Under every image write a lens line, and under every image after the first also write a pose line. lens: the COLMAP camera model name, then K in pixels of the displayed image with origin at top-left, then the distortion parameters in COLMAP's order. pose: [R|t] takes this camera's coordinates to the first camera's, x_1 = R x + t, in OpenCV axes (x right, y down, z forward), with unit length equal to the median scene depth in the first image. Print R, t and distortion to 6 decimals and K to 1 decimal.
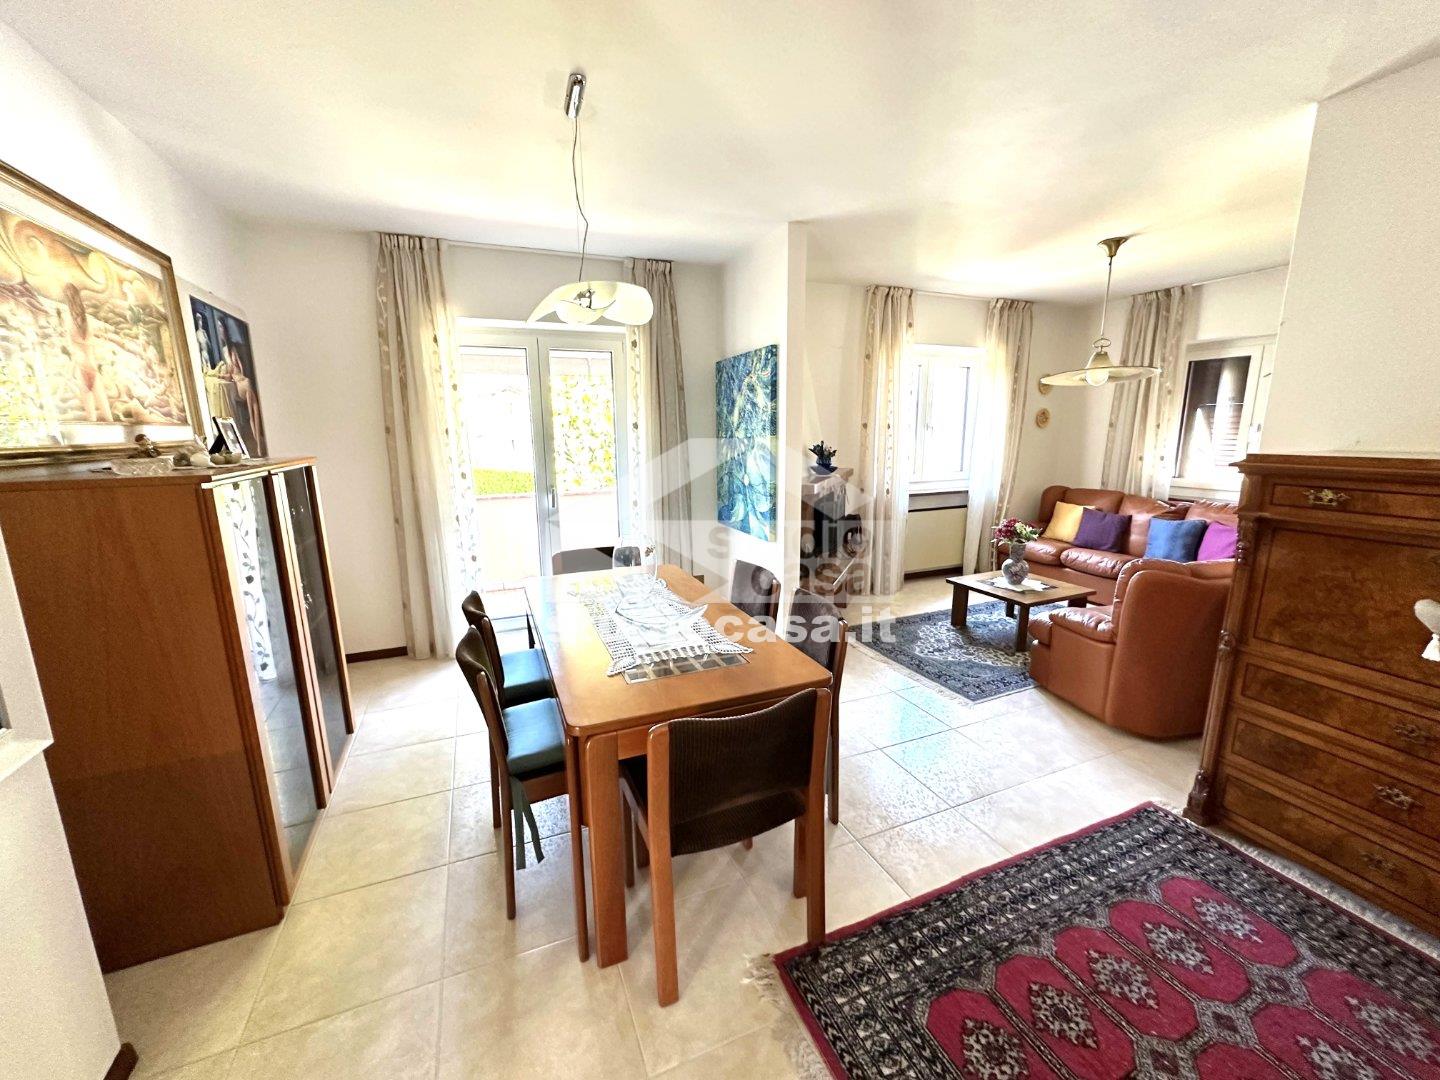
lens RADIAL K [[574.0, 0, 719.2], [0, 574.0, 543.2], [0, 0, 1]] dist [-0.000840, 0.000127]
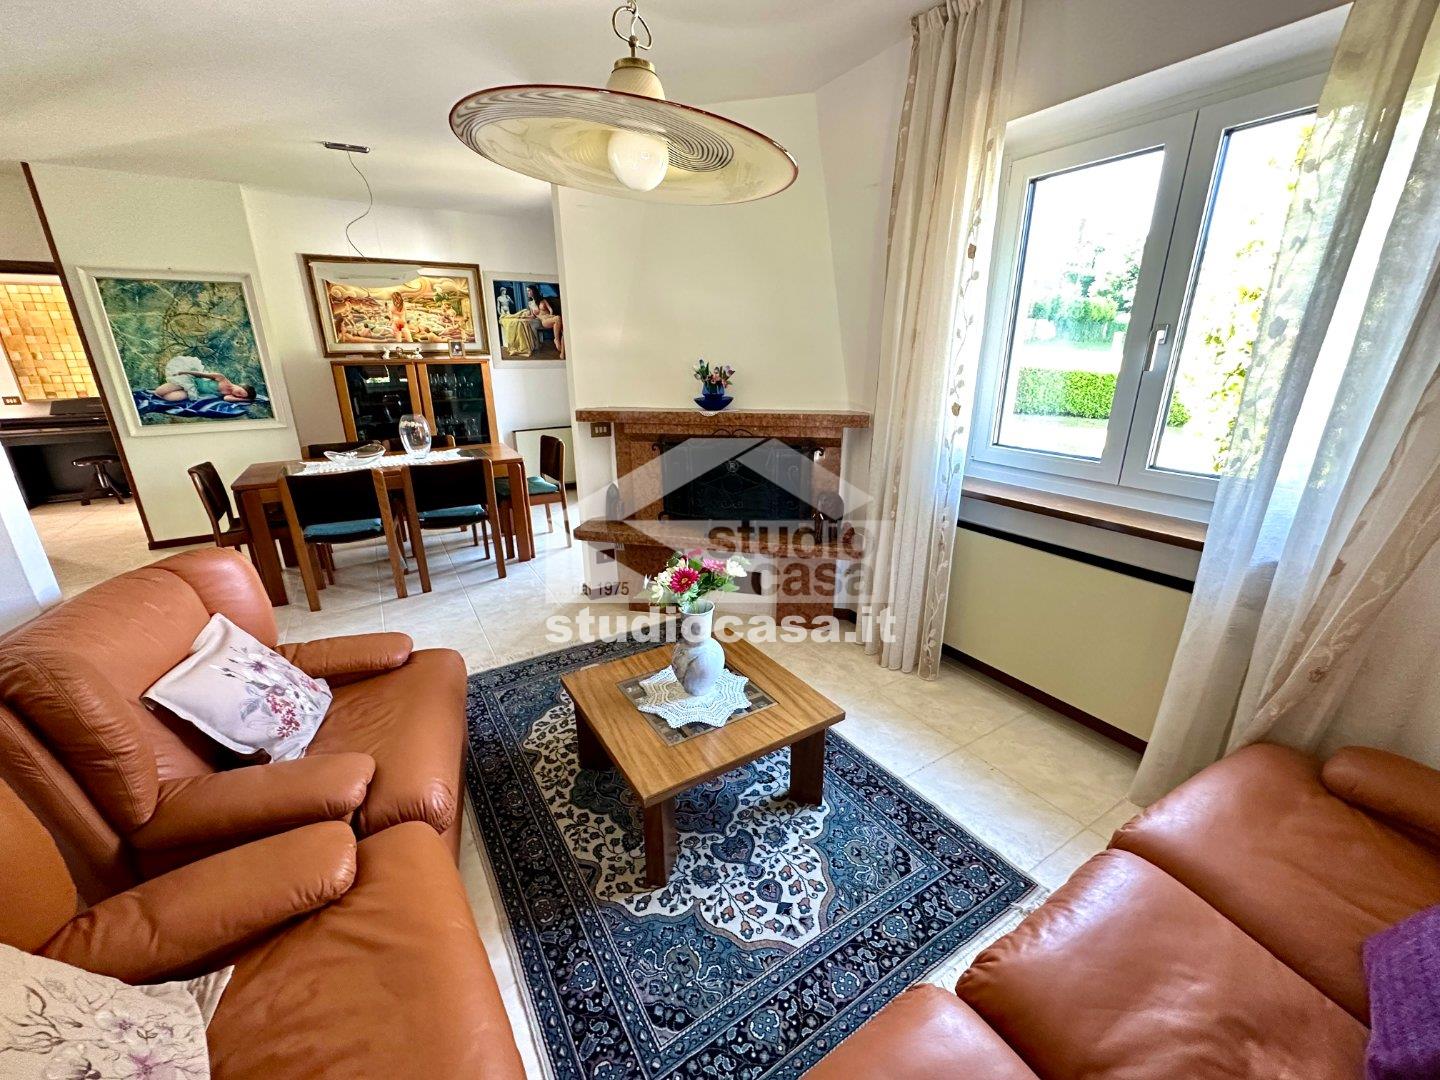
lens RADIAL K [[574.0, 0, 713.8], [0, 574.0, 542.2], [0, 0, 1]] dist [-0.000840, 0.000127]
pose [[0.147907, 0.326028, -0.933718, 1.233184], [-0.186984, 0.936293, 0.297307, -0.247324], [0.971165, 0.130617, 0.199446, 1.218276]]
